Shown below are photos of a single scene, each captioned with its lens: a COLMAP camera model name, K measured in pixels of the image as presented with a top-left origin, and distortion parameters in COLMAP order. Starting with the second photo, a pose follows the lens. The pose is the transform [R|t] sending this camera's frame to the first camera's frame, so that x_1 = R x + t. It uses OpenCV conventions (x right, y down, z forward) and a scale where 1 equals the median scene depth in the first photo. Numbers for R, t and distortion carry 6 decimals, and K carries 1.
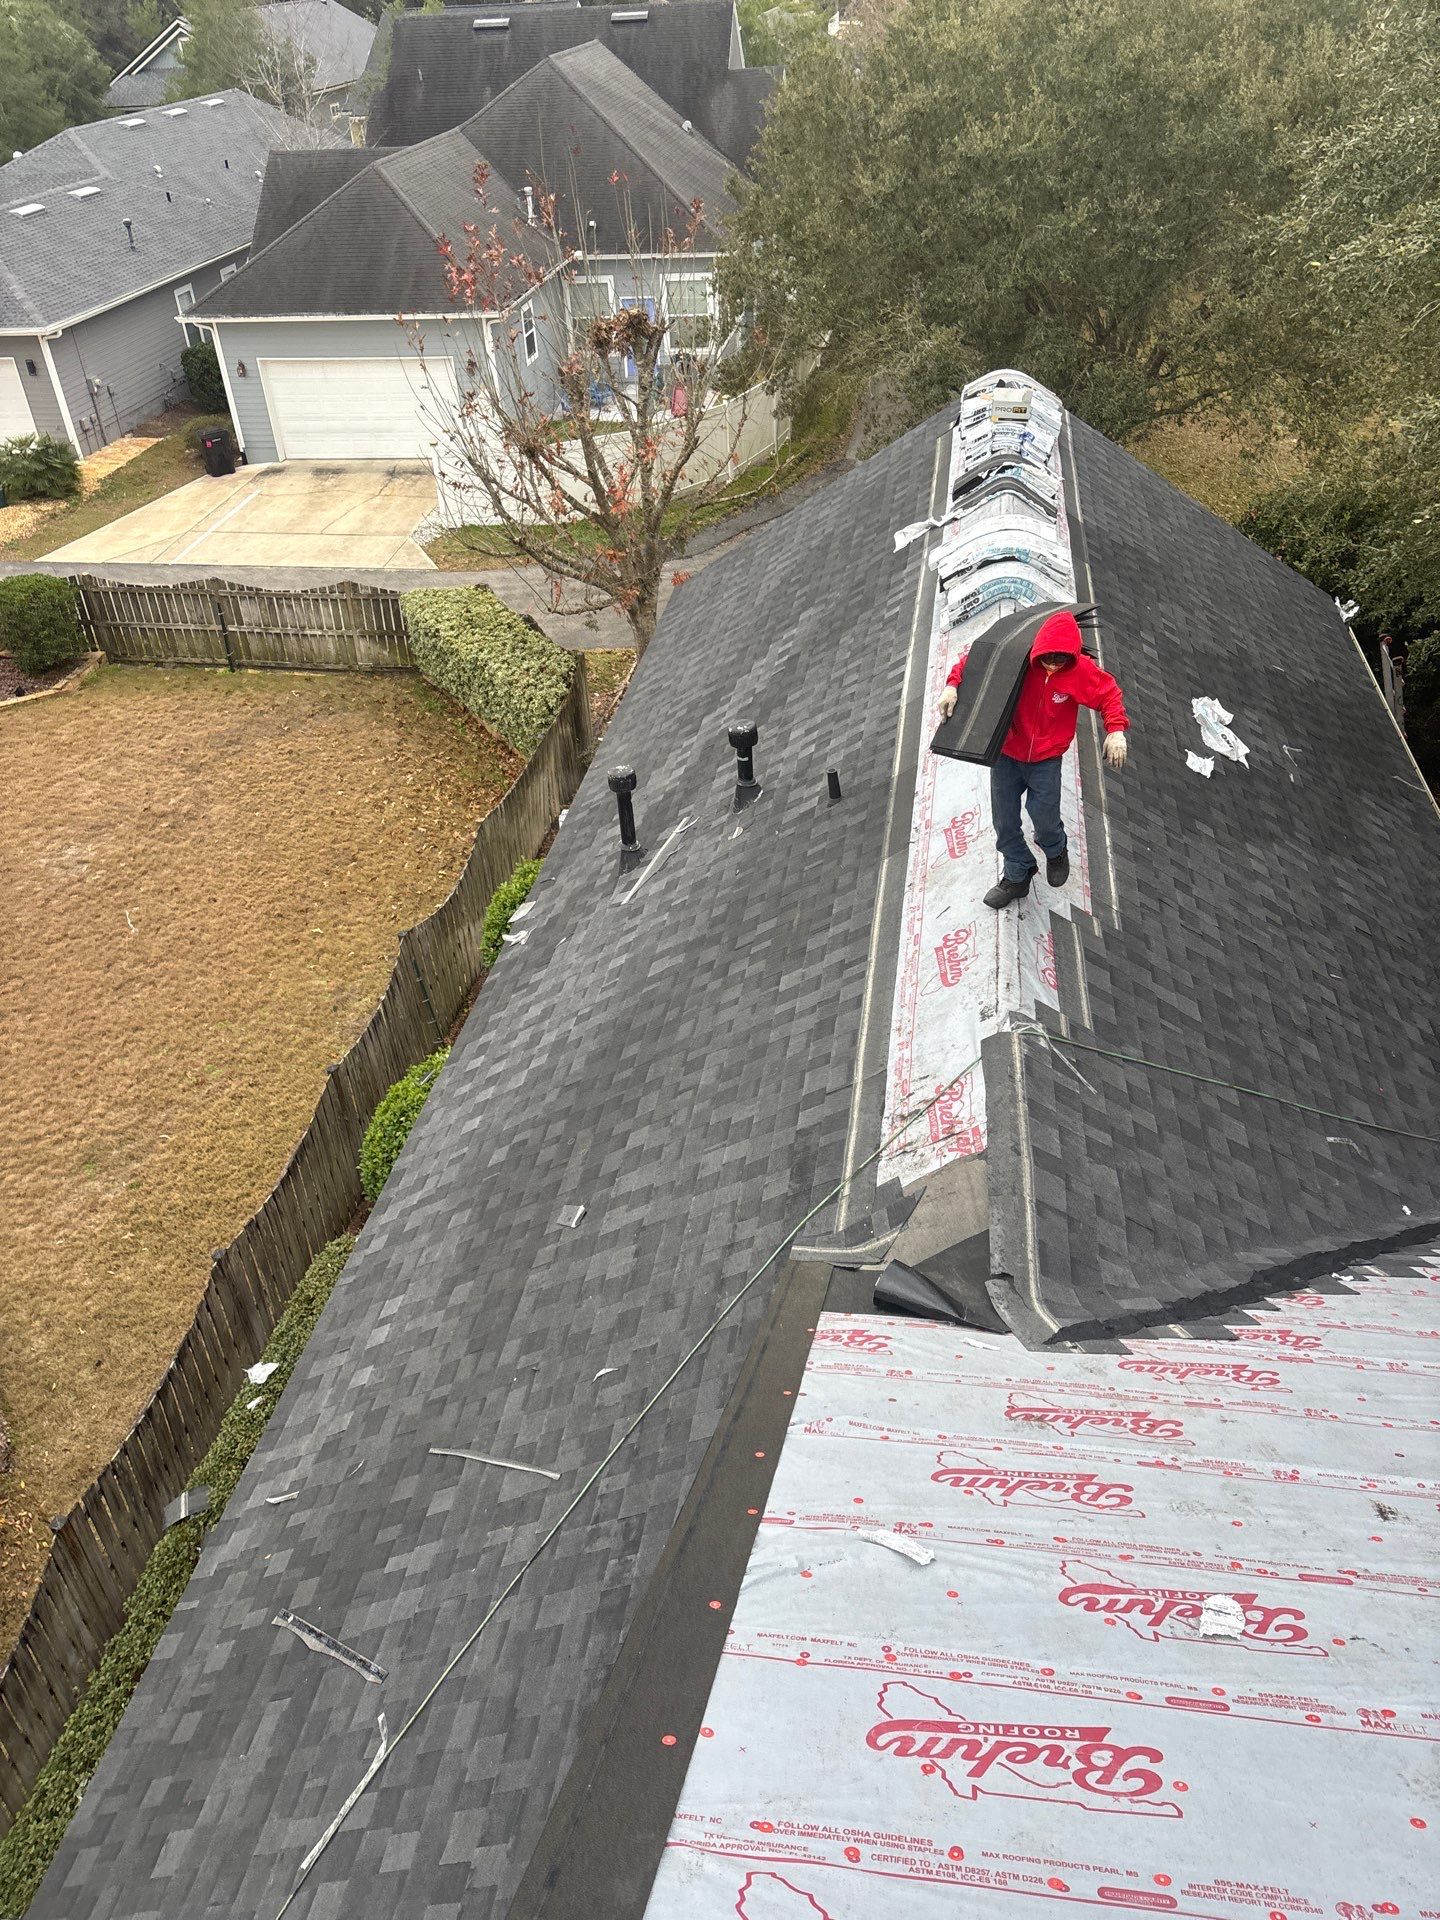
lens RADIAL K [[1394.4, 0, 720.8], [0, 1394.4, 980.2], [0, 0, 1]] dist [0.055862, -0.063380]
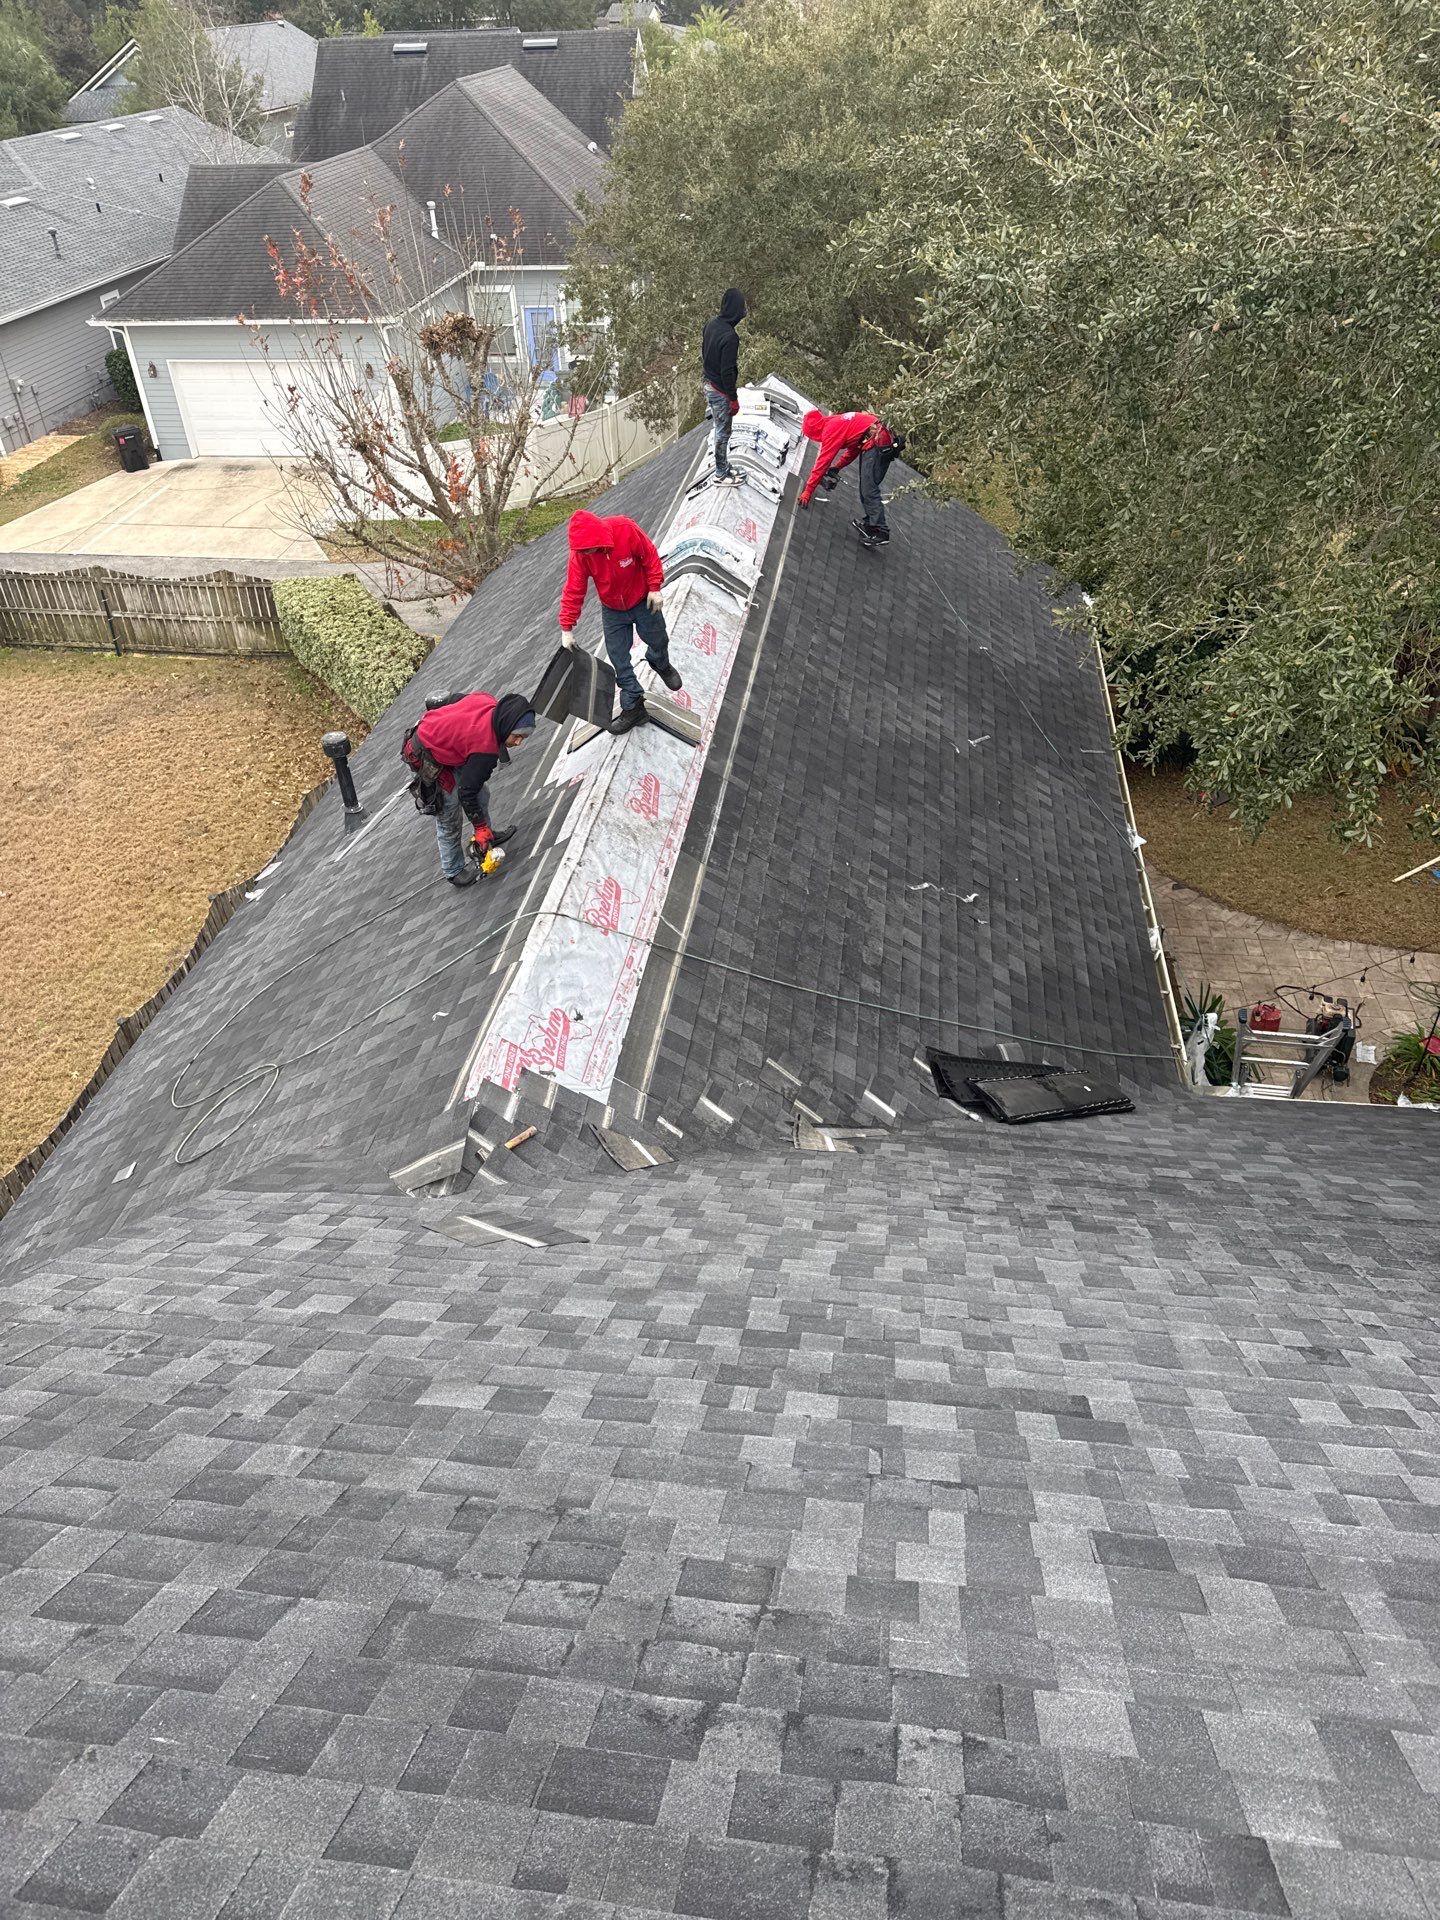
lens RADIAL K [[1306.1, 0, 745.4], [0, 1306.1, 980.5], [0, 0, 1]] dist [0.036676, -0.041546]
pose [[0.999506, -0.002401, 0.031334, 0.114578], [0.001846, 0.999841, 0.017710, 0.010432], [-0.031371, -0.017643, 0.999352, -0.011435]]
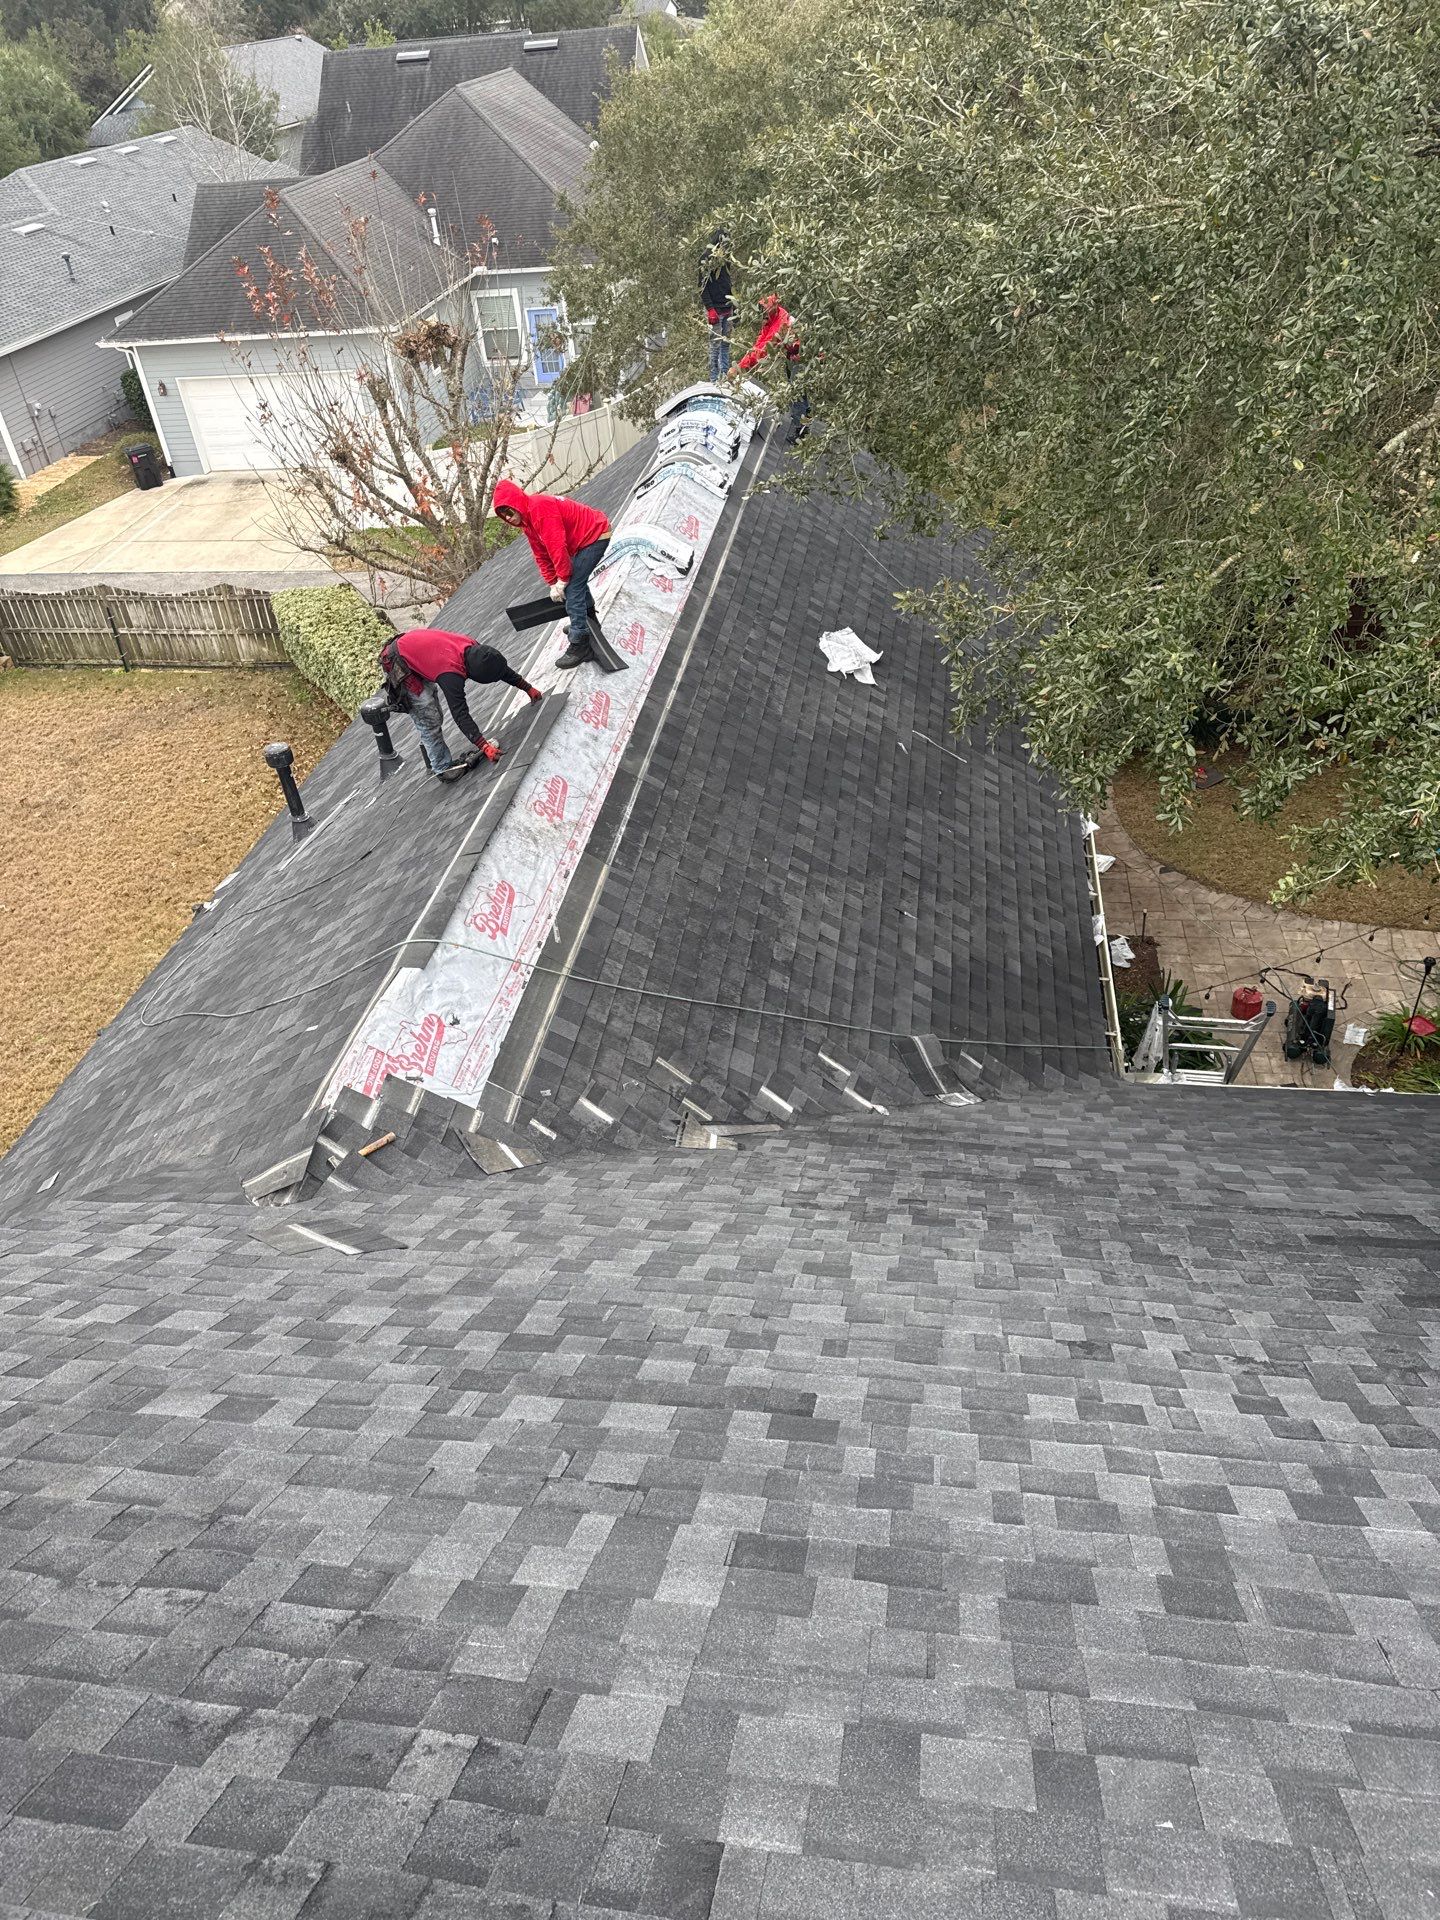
lens RADIAL K [[1306.1, 0, 745.4], [0, 1306.1, 980.5], [0, 0, 1]] dist [0.036676, -0.041546]
pose [[0.999584, -0.027200, -0.009630, 0.161325], [0.027413, 0.999367, 0.022661, 0.009415], [0.009008, -0.022915, 0.999697, -0.012729]]
